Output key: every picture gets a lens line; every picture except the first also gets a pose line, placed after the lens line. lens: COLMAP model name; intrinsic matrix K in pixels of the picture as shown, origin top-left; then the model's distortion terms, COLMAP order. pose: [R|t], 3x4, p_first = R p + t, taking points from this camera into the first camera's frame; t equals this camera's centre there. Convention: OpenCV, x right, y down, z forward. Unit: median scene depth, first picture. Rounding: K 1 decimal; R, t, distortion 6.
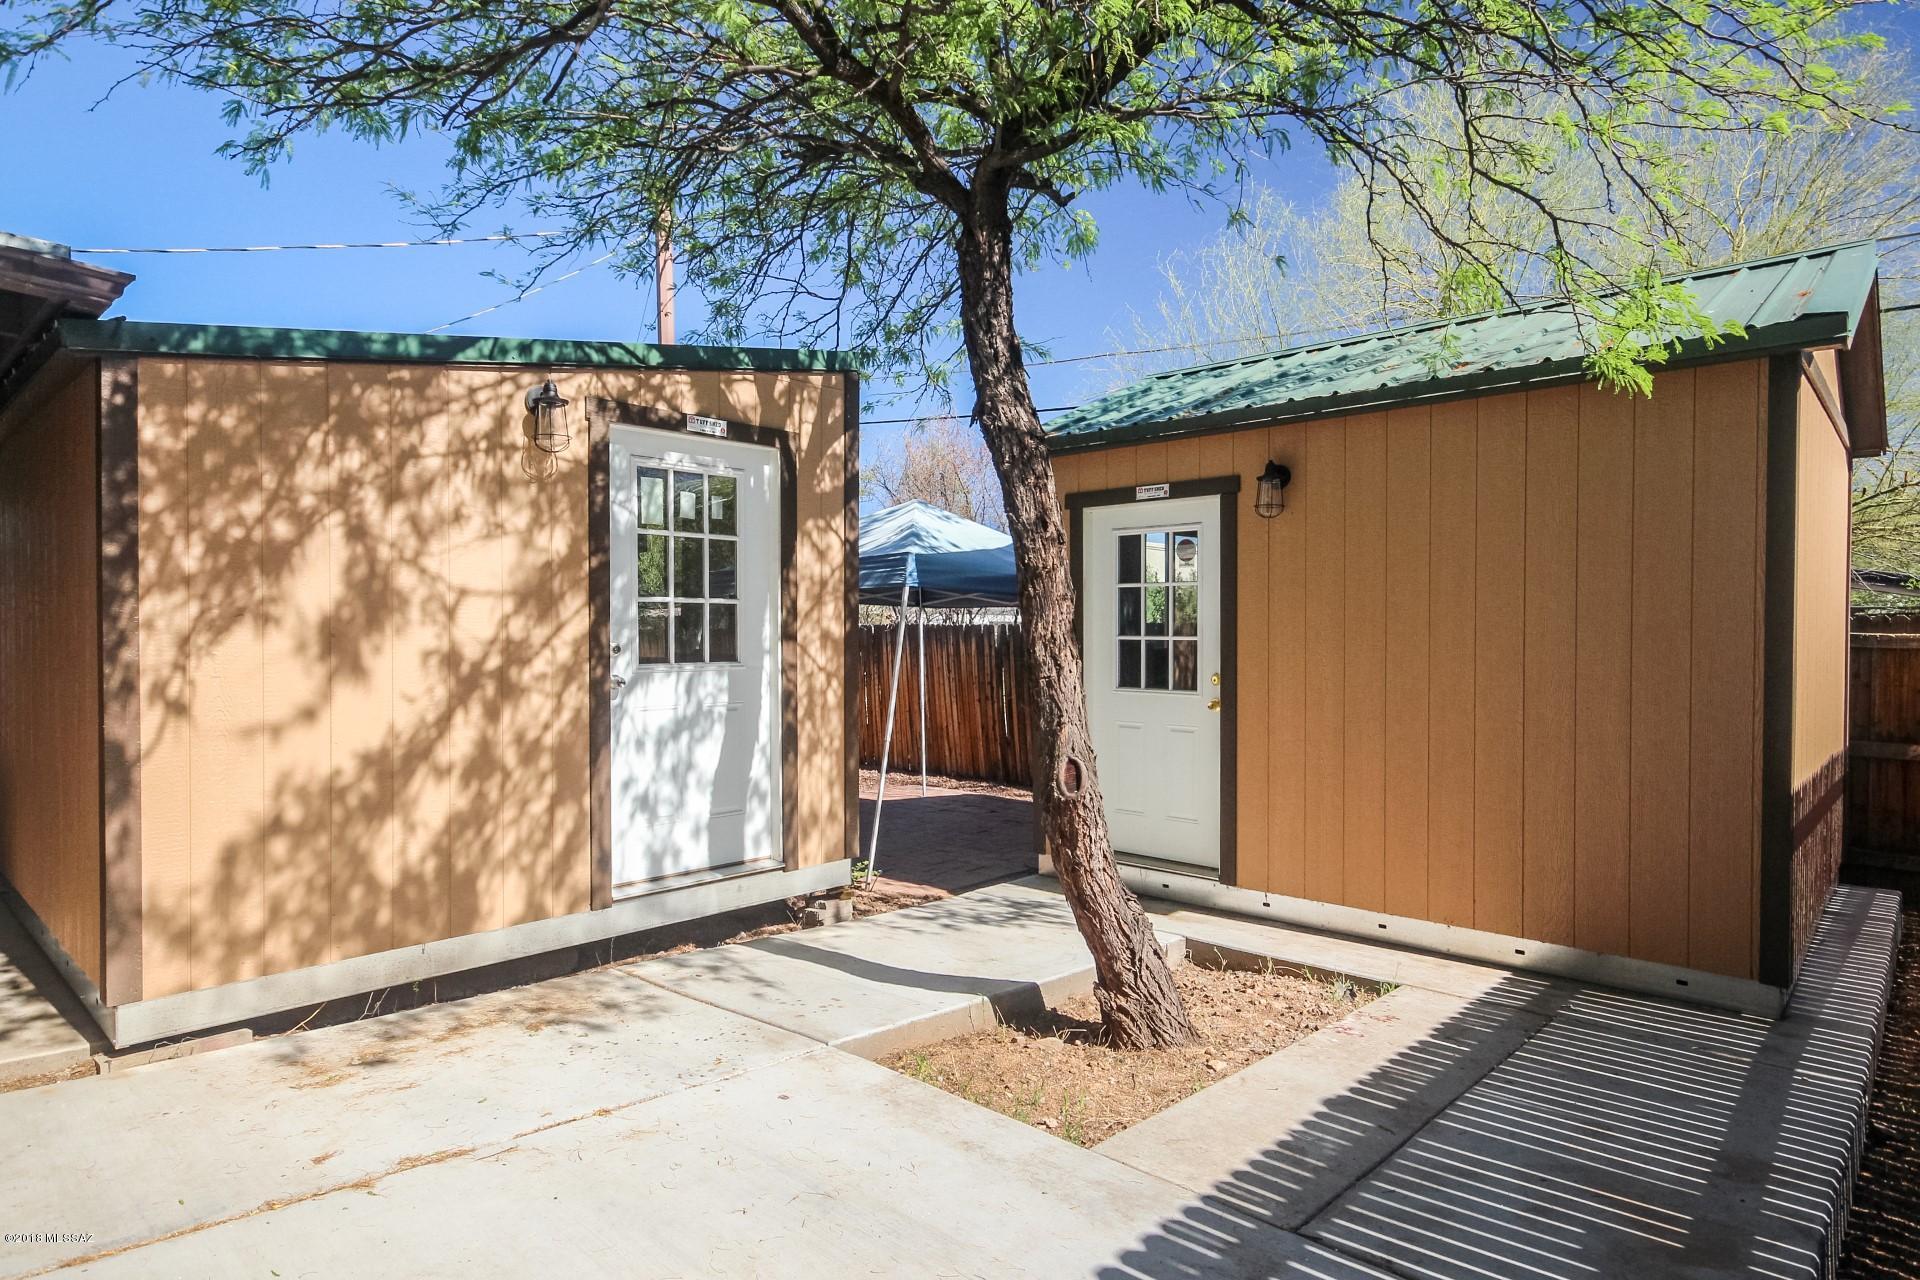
lens RADIAL K [[1070.3, 0, 959.3], [0, 1070.3, 677.1], [0, 0, 1]] dist [-0.002172, -0.000648]
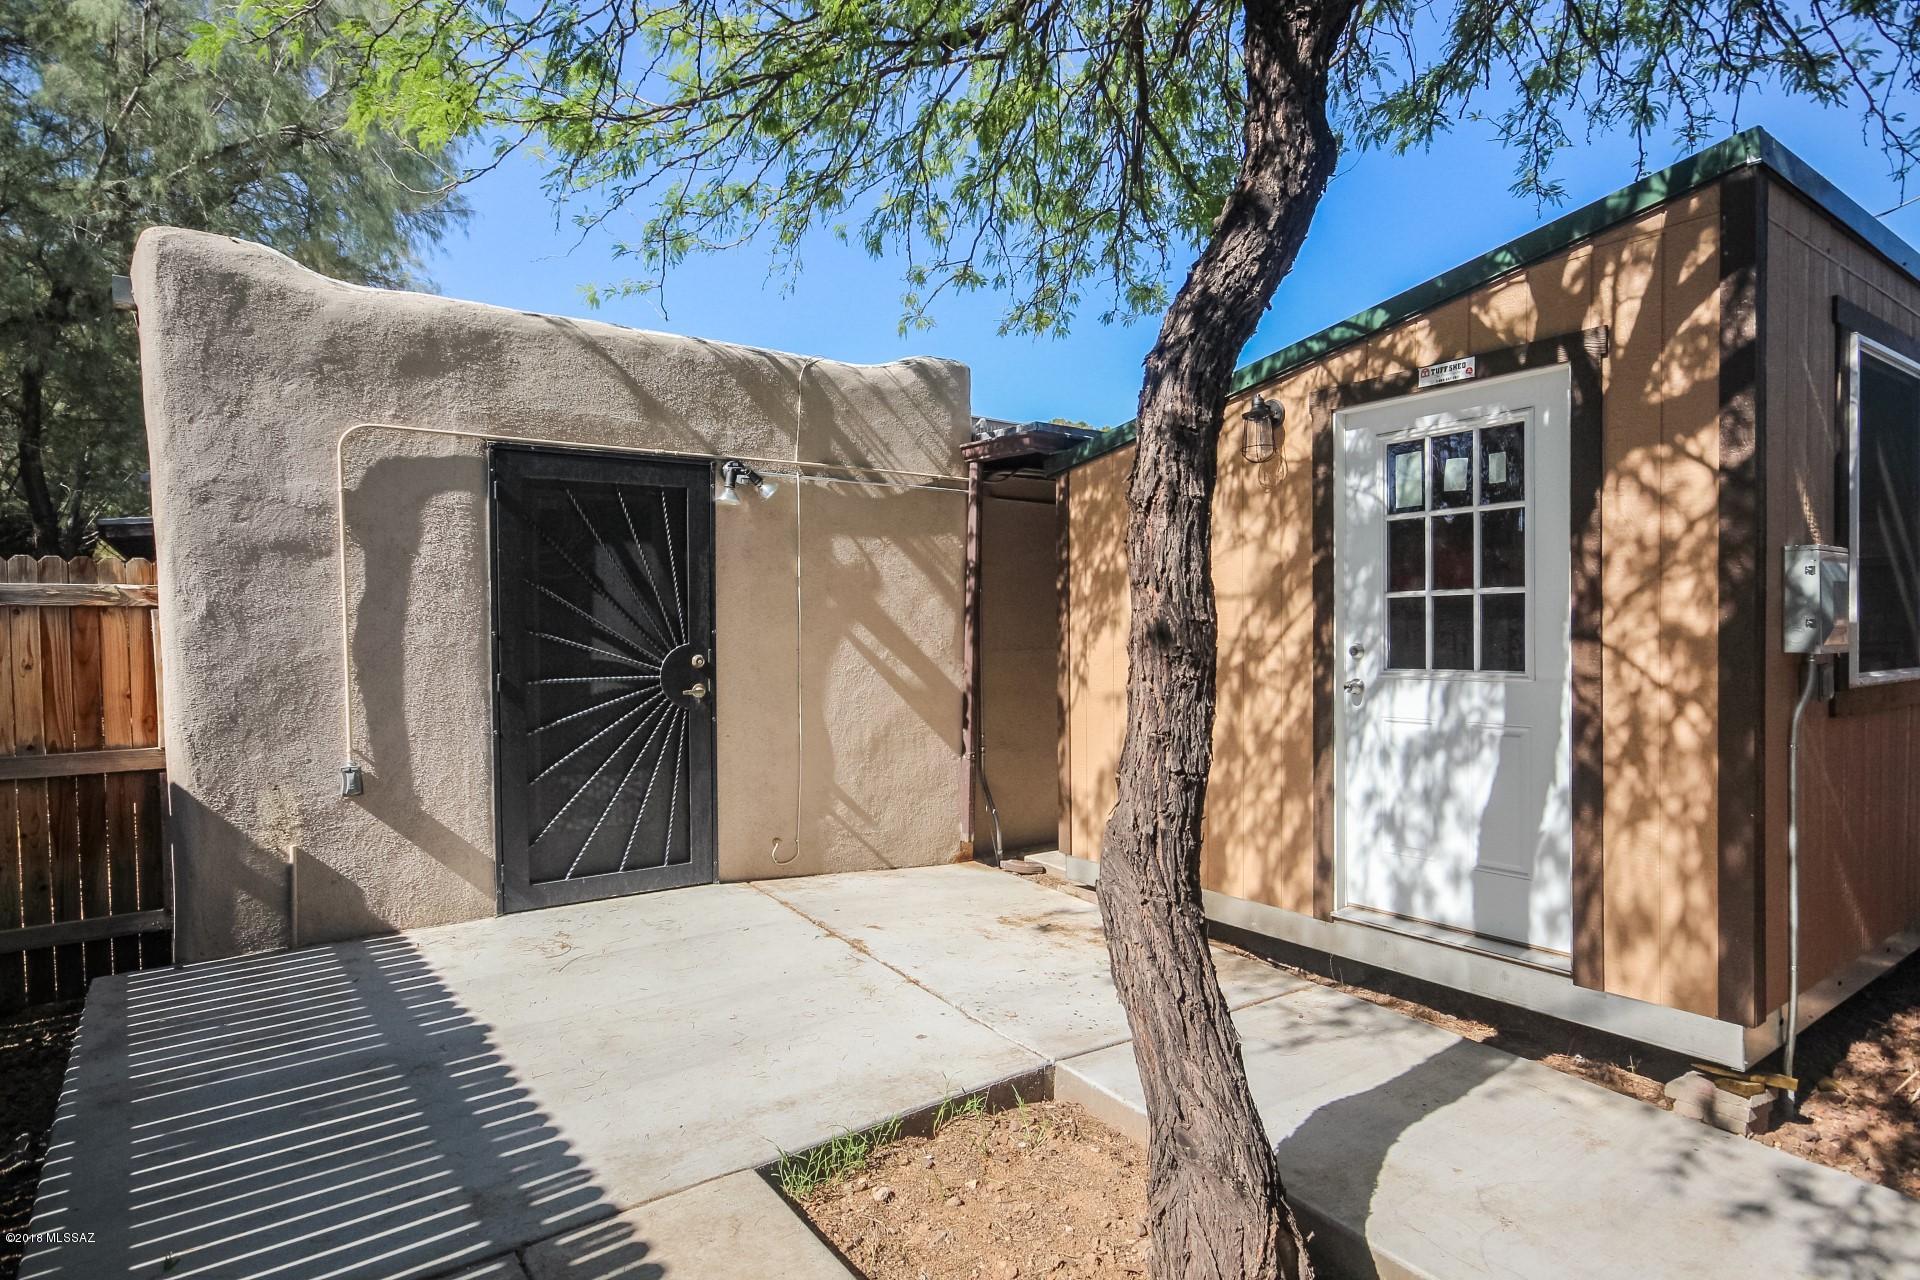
lens RADIAL K [[1036.6, 0, 960.0], [0, 1036.6, 640.0], [0, 0, 1]] dist [0.001395, 0.000989]
pose [[-0.196417, 0.018472, -0.980346, 0.618691], [-0.018117, 0.999583, 0.022464, -0.046294], [0.980353, 0.022173, -0.196001, 0.828358]]
